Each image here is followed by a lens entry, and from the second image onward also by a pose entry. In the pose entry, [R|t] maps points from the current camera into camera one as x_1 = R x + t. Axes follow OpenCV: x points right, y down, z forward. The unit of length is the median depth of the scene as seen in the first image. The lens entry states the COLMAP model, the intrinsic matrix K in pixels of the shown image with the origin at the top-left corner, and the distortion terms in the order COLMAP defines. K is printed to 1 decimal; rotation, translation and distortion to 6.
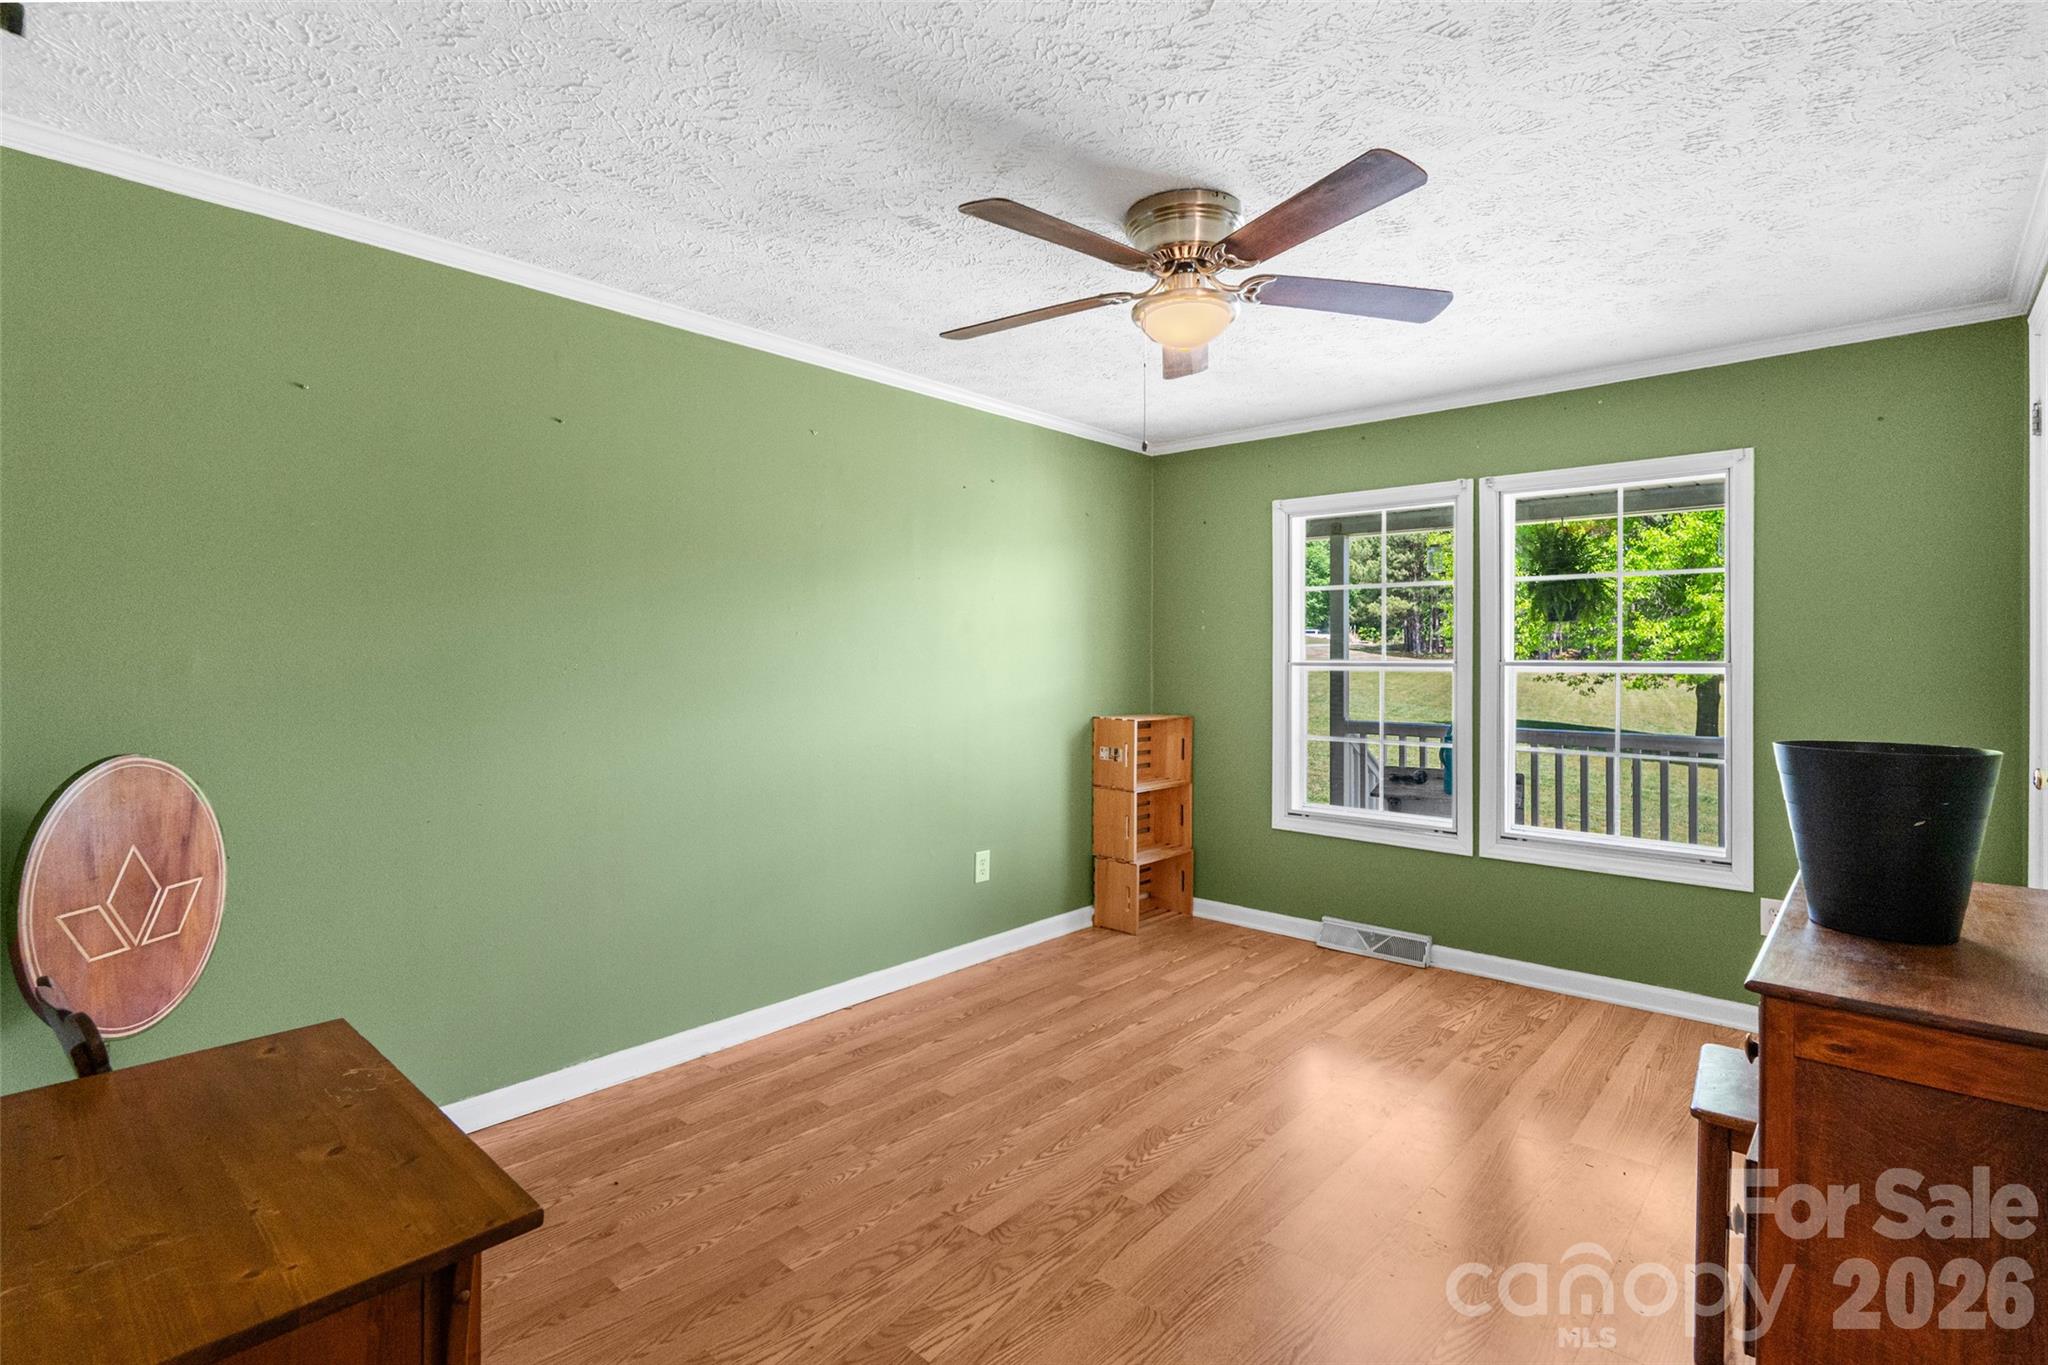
lens RADIAL K [[971.3, 0, 1023.5], [0, 971.3, 652.9], [0, 0, 1]] dist [-0.001345, -0.000351]
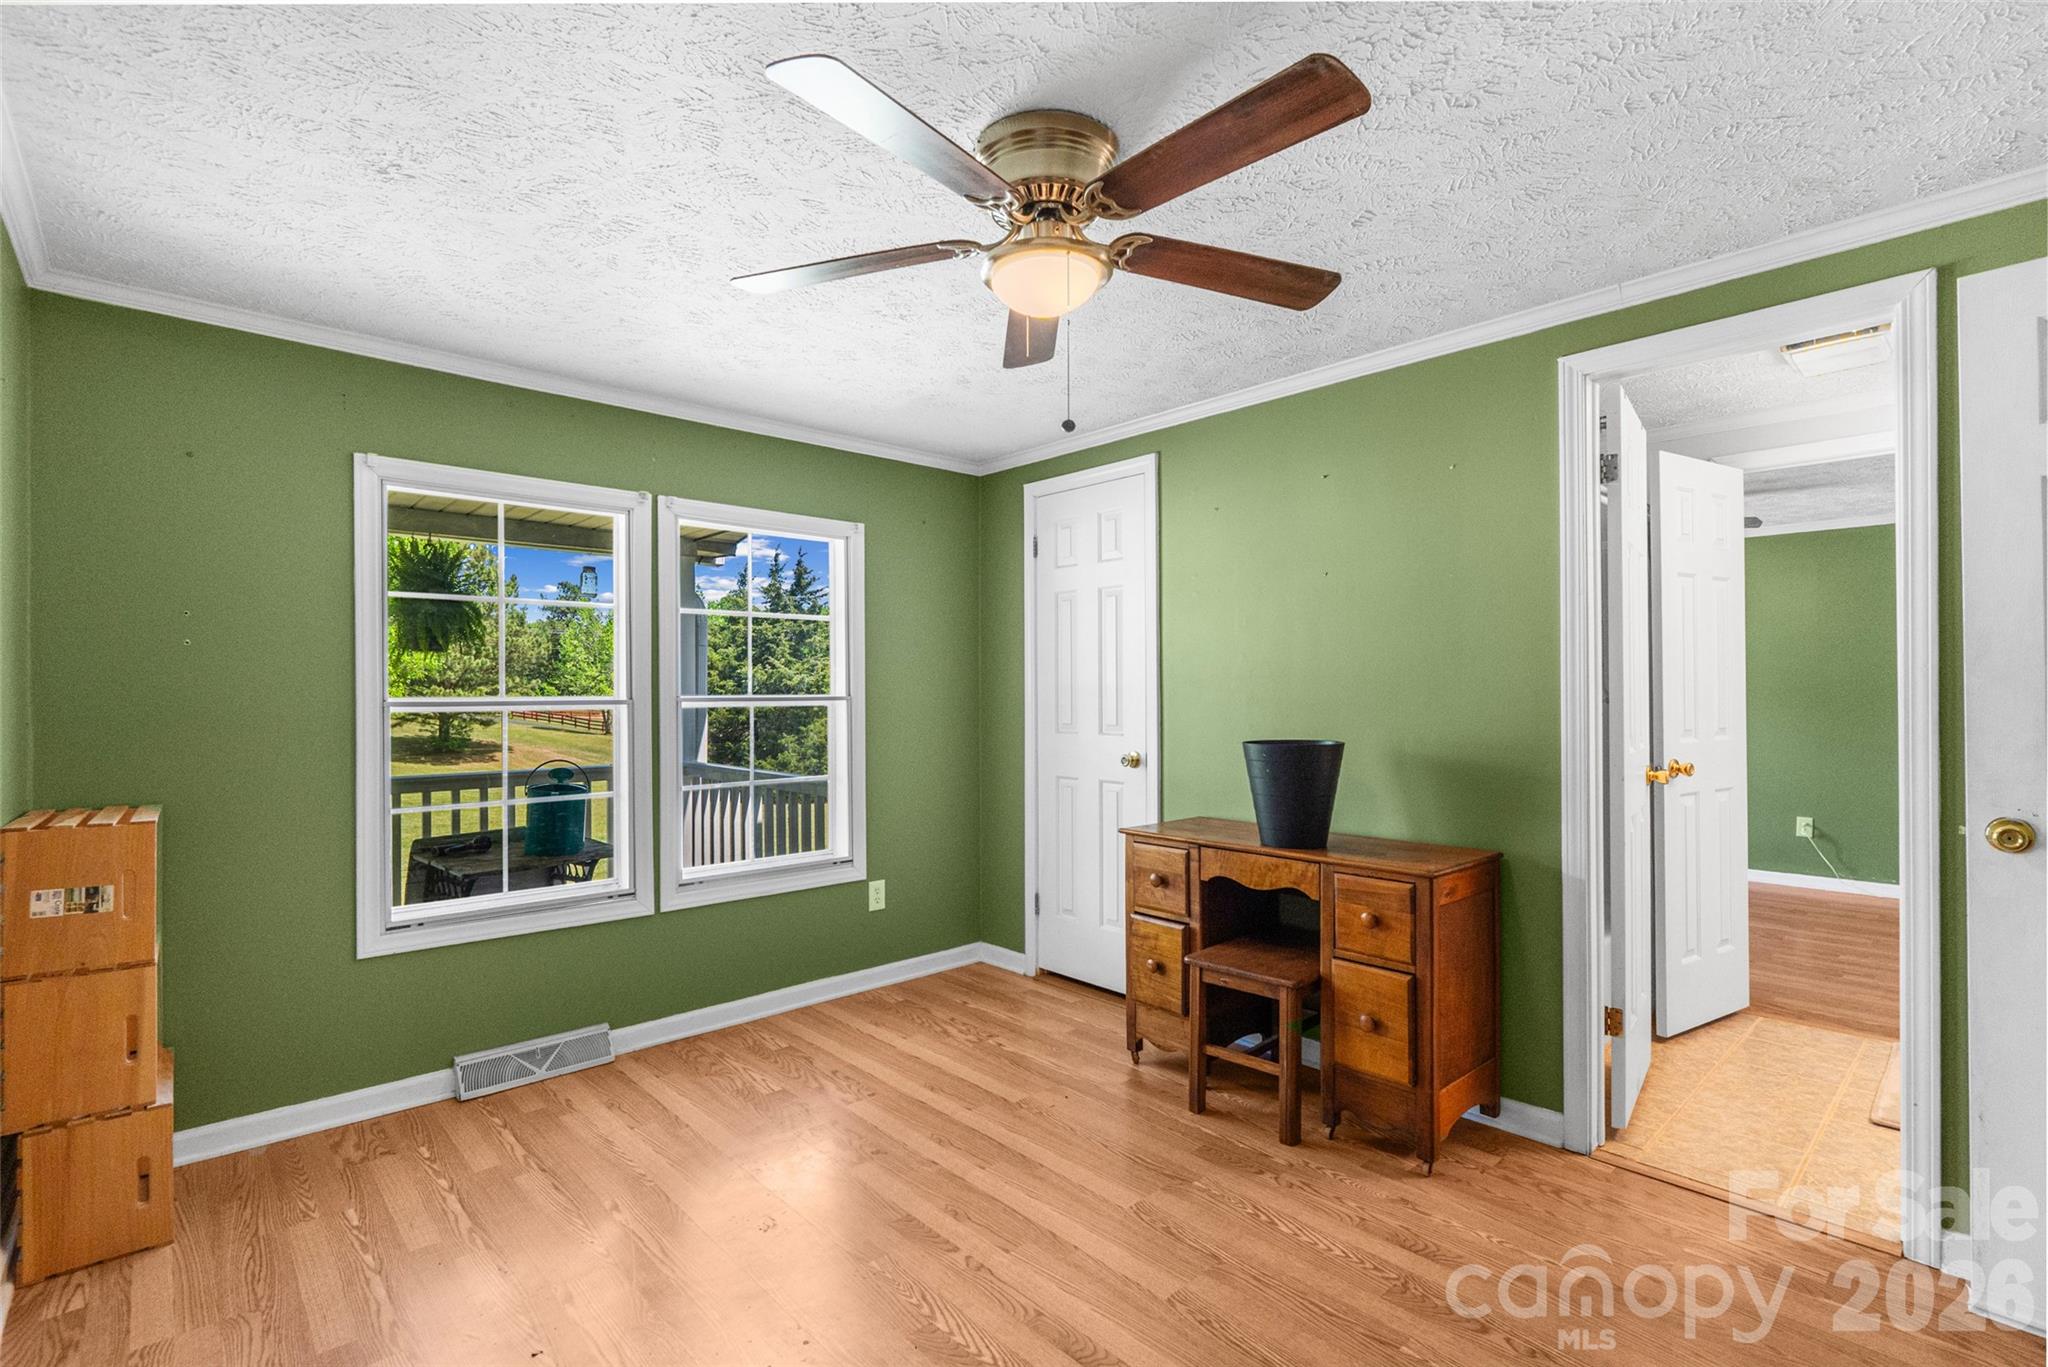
lens RADIAL K [[949.0, 0, 1052.7], [0, 949.0, 688.1], [0, 0, 1]] dist [0.002085, 0.000188]
pose [[0.076696, -0.001683, 0.997053, -0.392748], [-0.007685, 0.999968, 0.002279, -0.004701], [-0.997025, -0.007838, 0.076681, 0.576003]]
